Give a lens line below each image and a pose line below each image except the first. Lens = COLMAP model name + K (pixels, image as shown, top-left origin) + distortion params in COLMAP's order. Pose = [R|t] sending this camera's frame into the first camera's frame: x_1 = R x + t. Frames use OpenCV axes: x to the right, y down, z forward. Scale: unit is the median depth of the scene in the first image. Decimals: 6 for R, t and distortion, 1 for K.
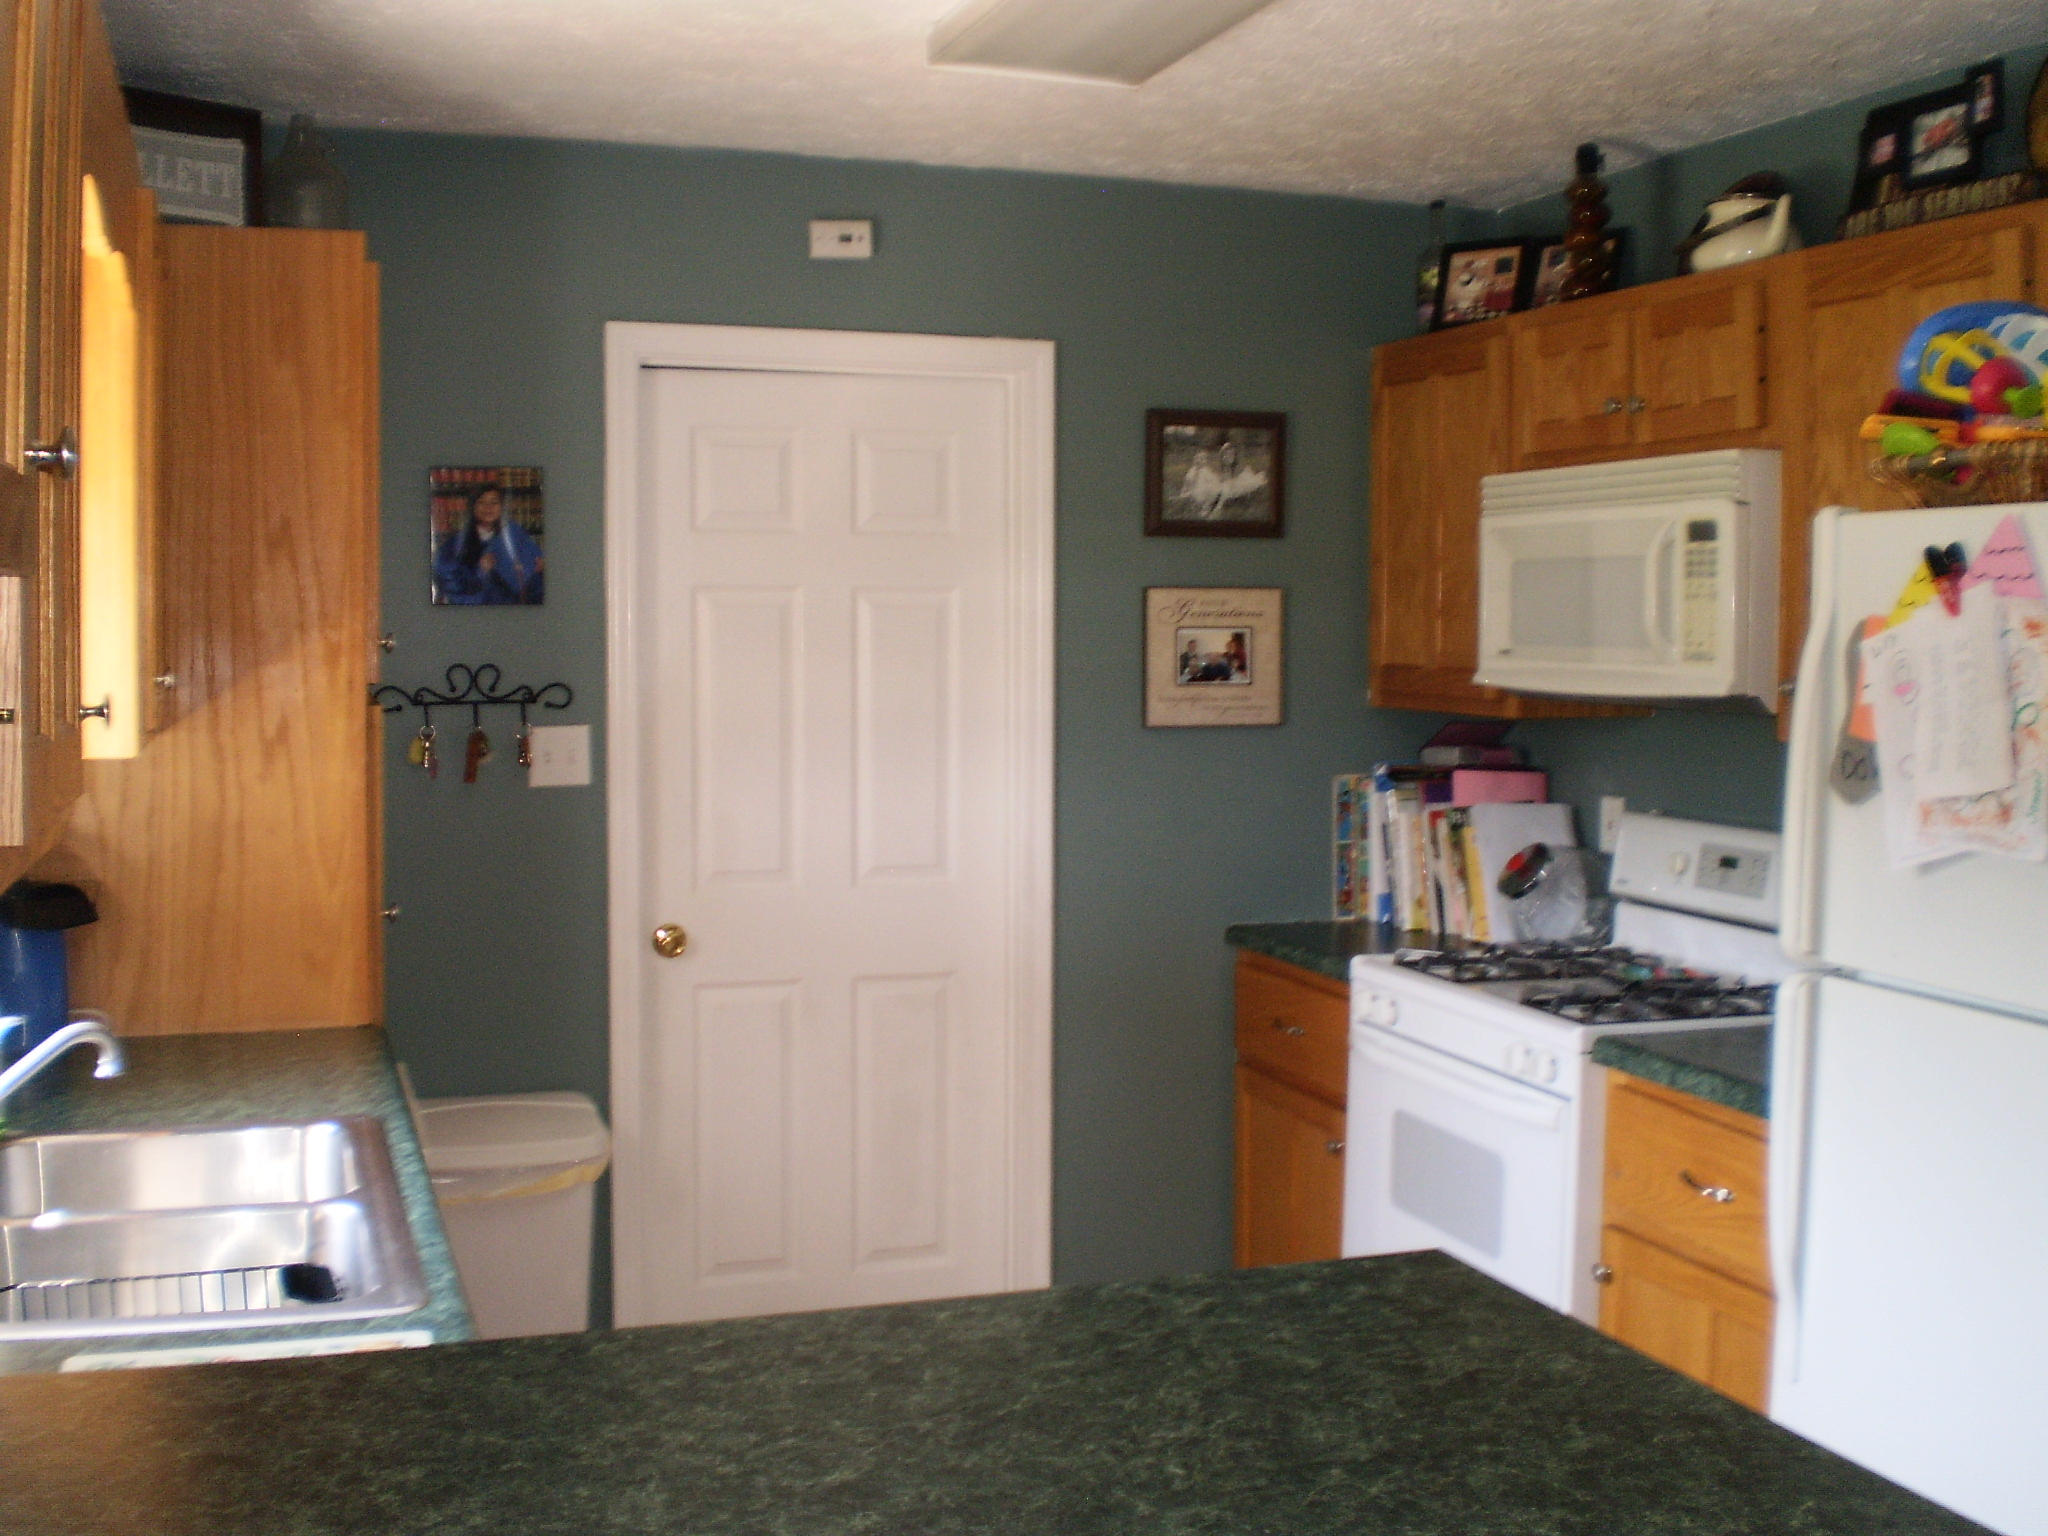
lens RADIAL K [[2158.9, 0, 1023.3], [0, 2158.9, 749.8], [0, 0, 1]] dist [-0.130919, 0.000000]
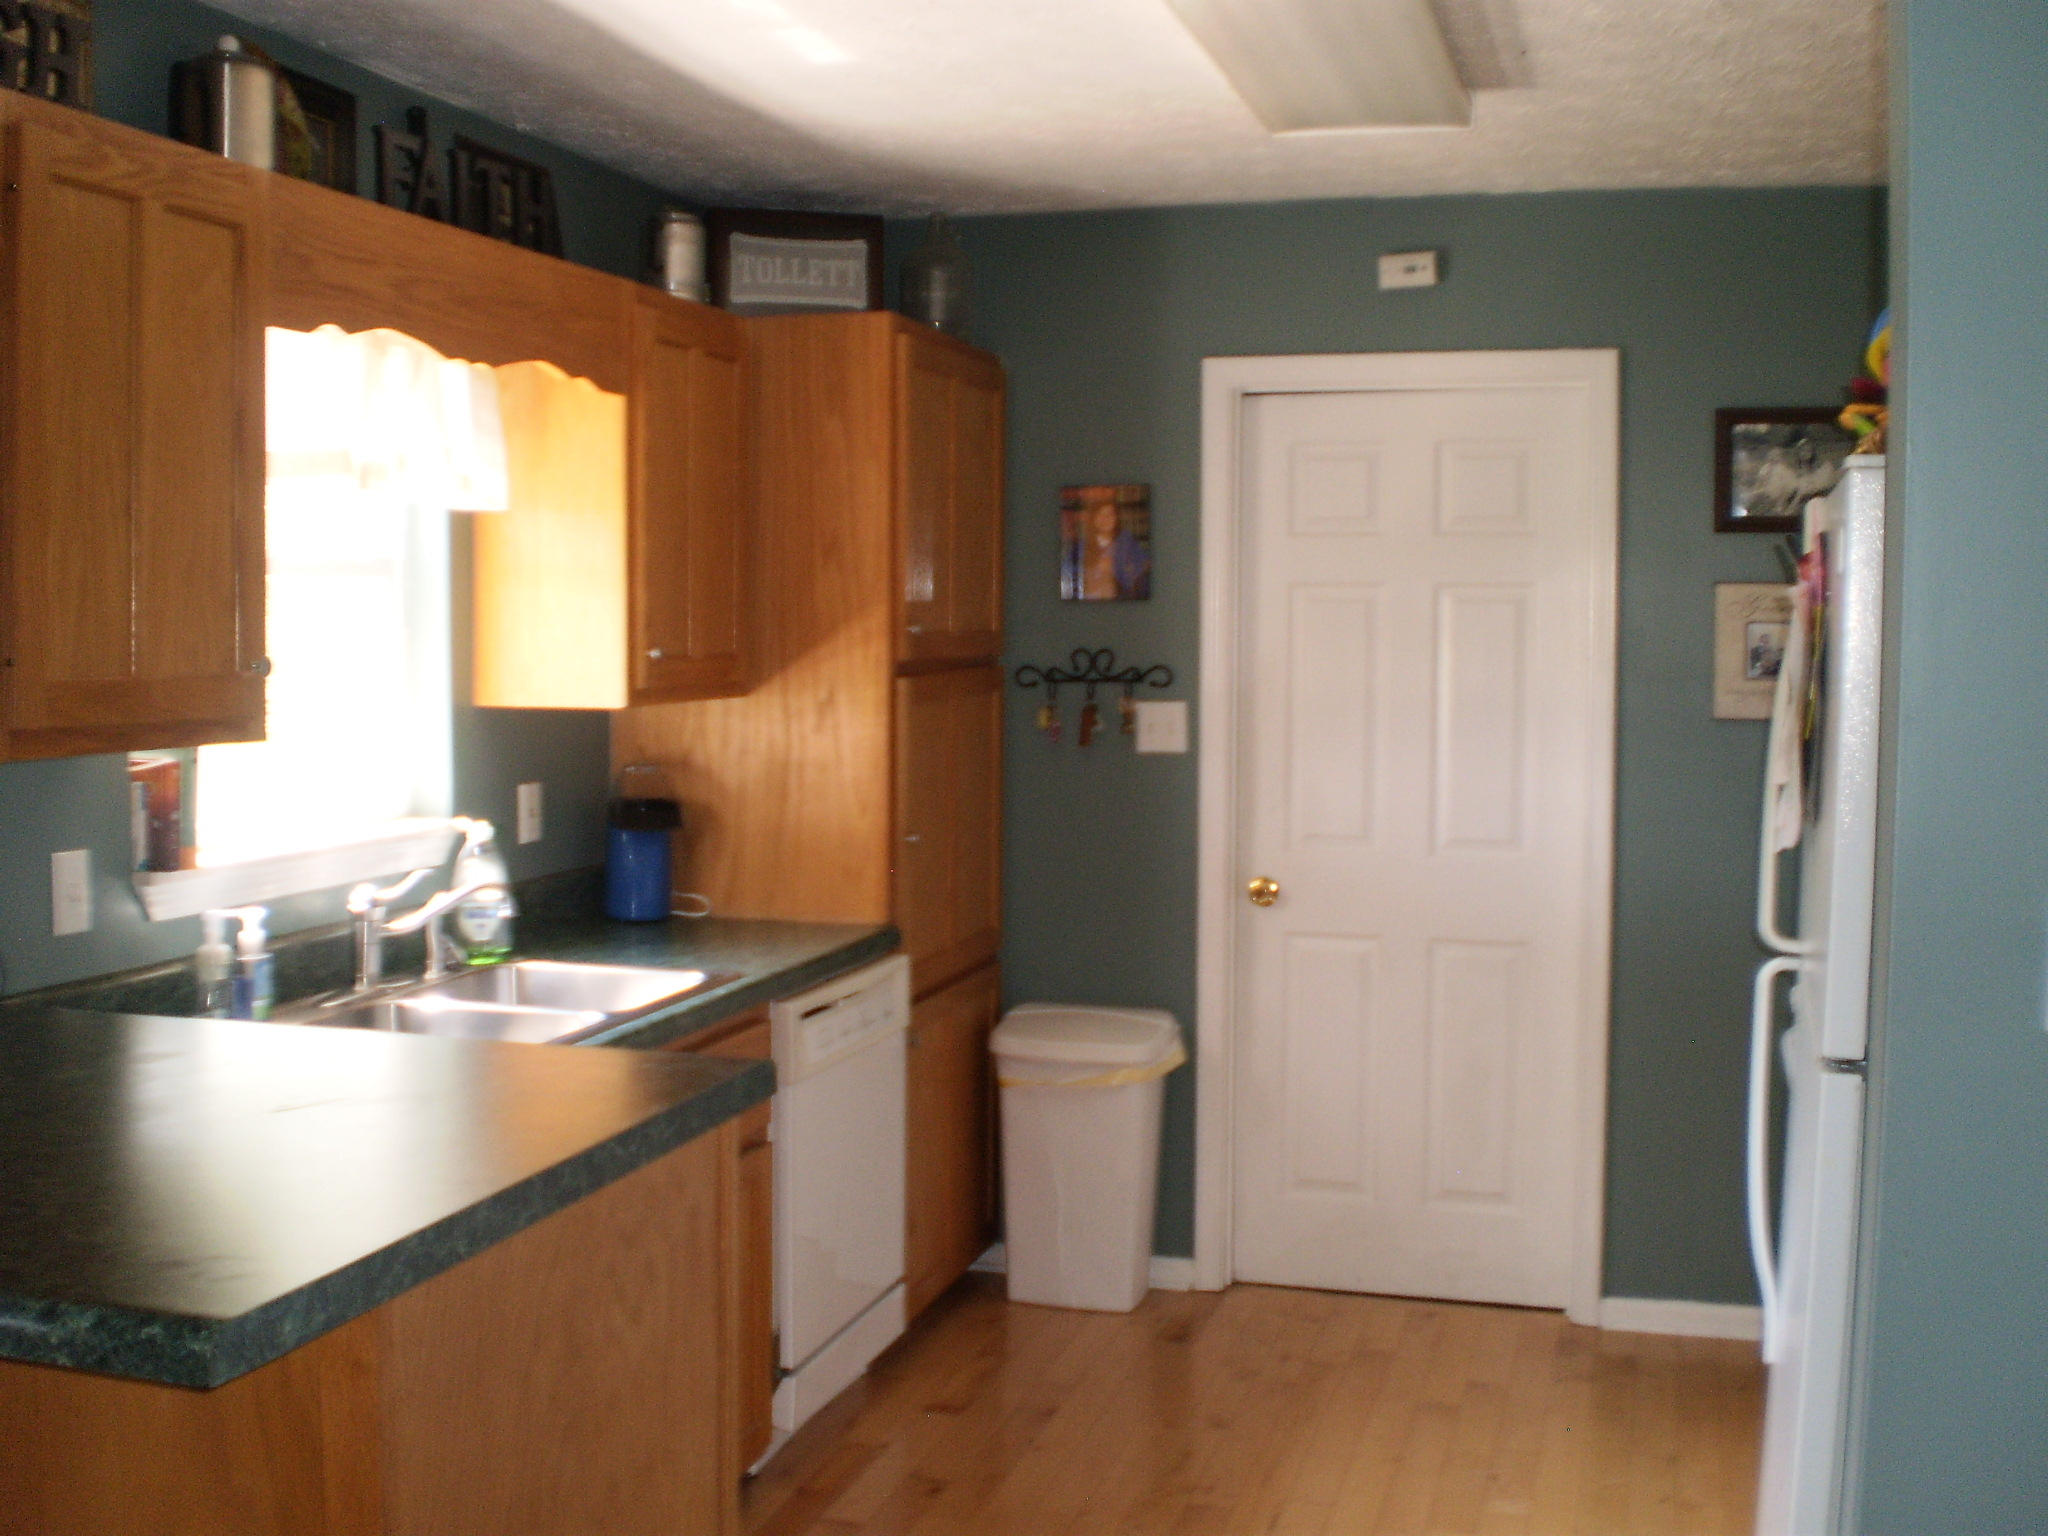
lens RADIAL K [[2158.9, 0, 1021.5], [0, 2158.9, 781.6], [0, 0, 1]] dist [-0.130919, 0.000000]
pose [[0.811303, 0.043749, -0.582986, 0.419674], [-0.035123, 0.999042, 0.026092, 0.004636], [0.583569, -0.000692, 0.812063, -0.015089]]
